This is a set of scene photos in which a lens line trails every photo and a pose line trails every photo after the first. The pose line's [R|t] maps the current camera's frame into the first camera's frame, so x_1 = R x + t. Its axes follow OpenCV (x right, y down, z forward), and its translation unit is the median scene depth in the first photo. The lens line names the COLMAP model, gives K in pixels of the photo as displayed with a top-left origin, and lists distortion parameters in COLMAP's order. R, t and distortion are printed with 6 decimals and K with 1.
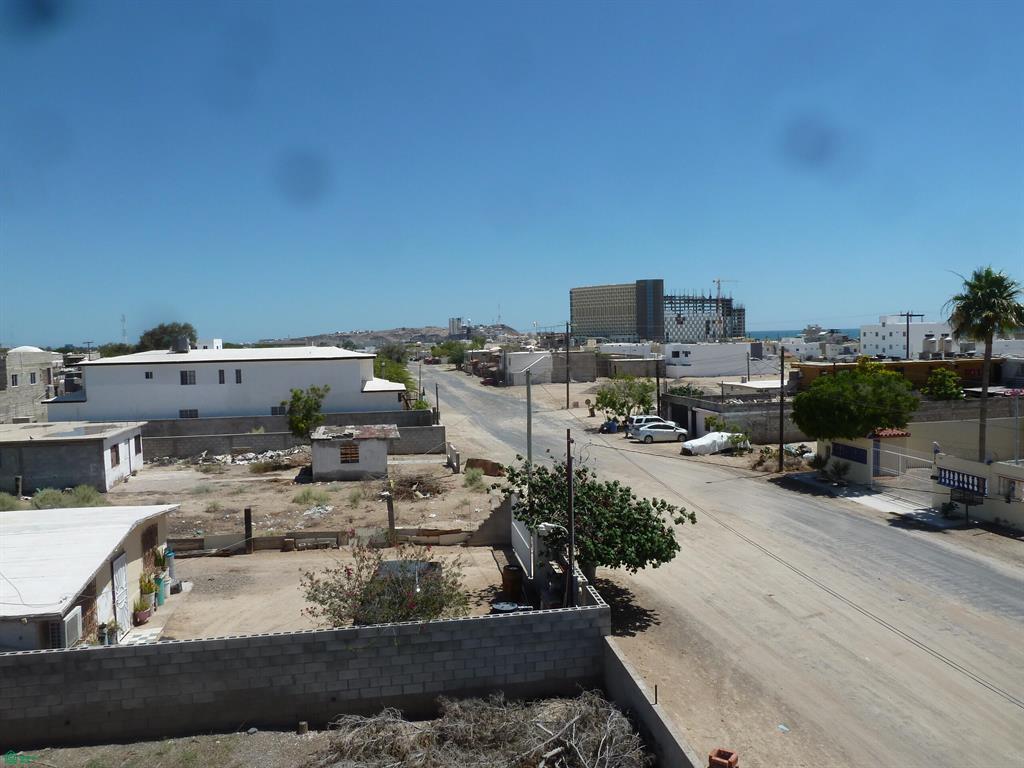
lens RADIAL K [[762.5, 0, 518.5], [0, 762.5, 379.9], [0, 0, 1]] dist [-0.041645, 0.015704]
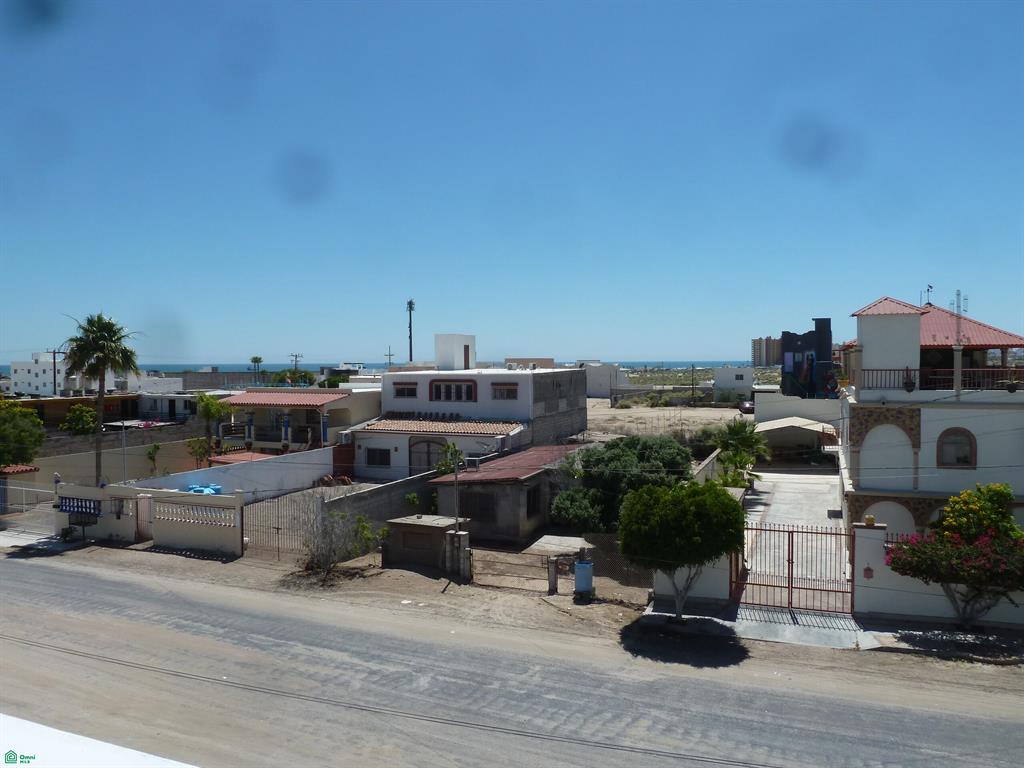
lens RADIAL K [[762.5, 0, 514.8], [0, 762.5, 382.3], [0, 0, 1]] dist [-0.041645, 0.015704]
pose [[0.533655, 0.003991, 0.845693, -0.000362], [0.035775, 0.998987, -0.027290, 0.005502], [-0.844945, 0.044818, 0.532972, -0.100215]]
